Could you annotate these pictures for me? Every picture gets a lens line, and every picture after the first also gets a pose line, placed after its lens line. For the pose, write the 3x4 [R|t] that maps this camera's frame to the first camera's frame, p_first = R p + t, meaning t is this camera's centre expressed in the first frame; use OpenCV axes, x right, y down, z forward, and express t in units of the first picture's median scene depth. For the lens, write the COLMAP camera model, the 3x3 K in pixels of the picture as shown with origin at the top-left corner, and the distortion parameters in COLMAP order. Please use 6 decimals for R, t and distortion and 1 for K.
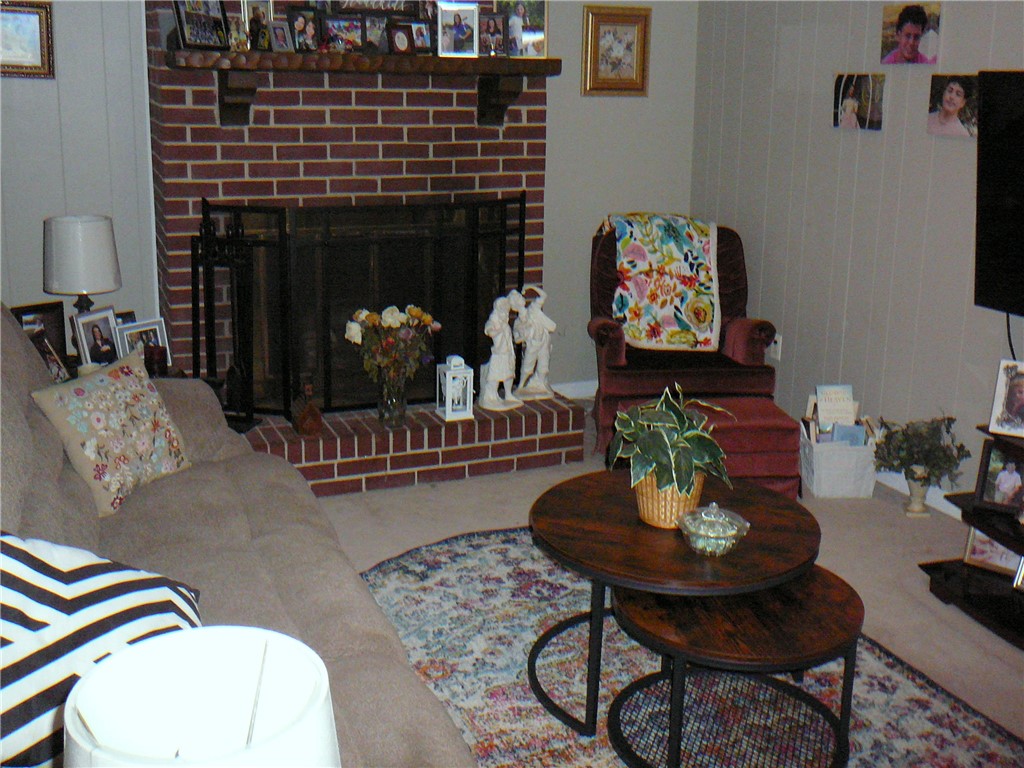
lens RADIAL K [[1102.3, 0, 466.8], [0, 1102.3, 336.6], [0, 0, 1]] dist [-0.085195, 0.007288]
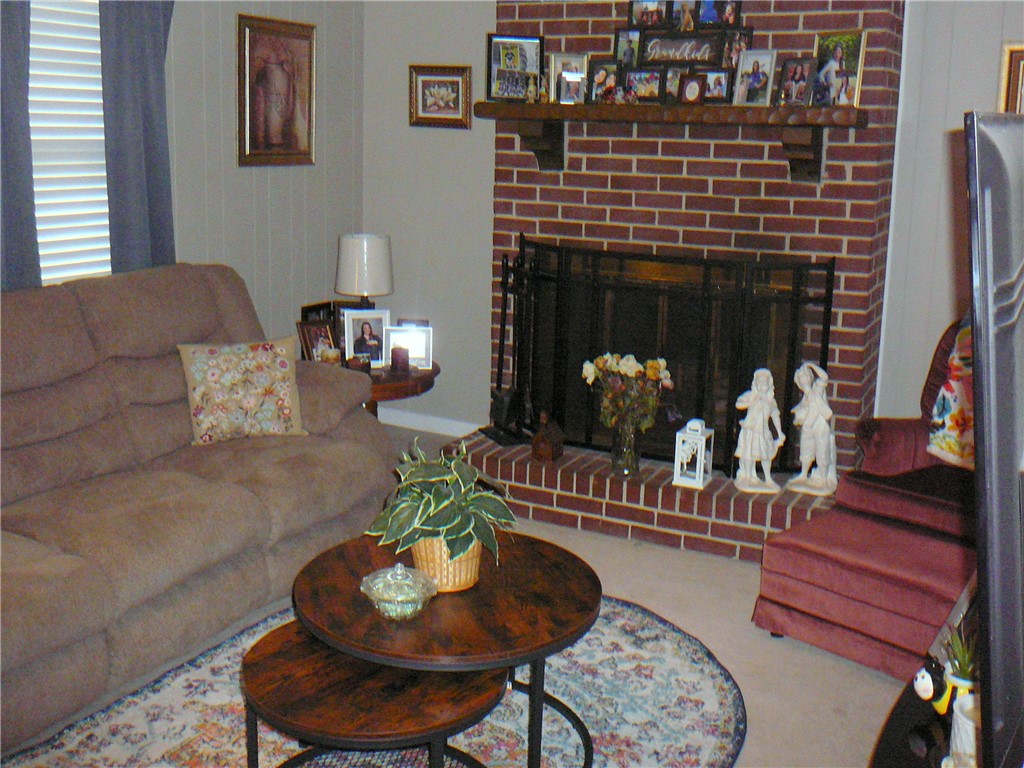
lens RADIAL K [[1102.3, 0, 466.8], [0, 1102.3, 336.6], [0, 0, 1]] dist [-0.085195, 0.007288]
pose [[0.625405, 0.140215, -0.767599, 0.586213], [-0.184266, 0.982439, 0.029328, -0.044235], [0.758232, 0.123101, 0.640259, 0.241861]]
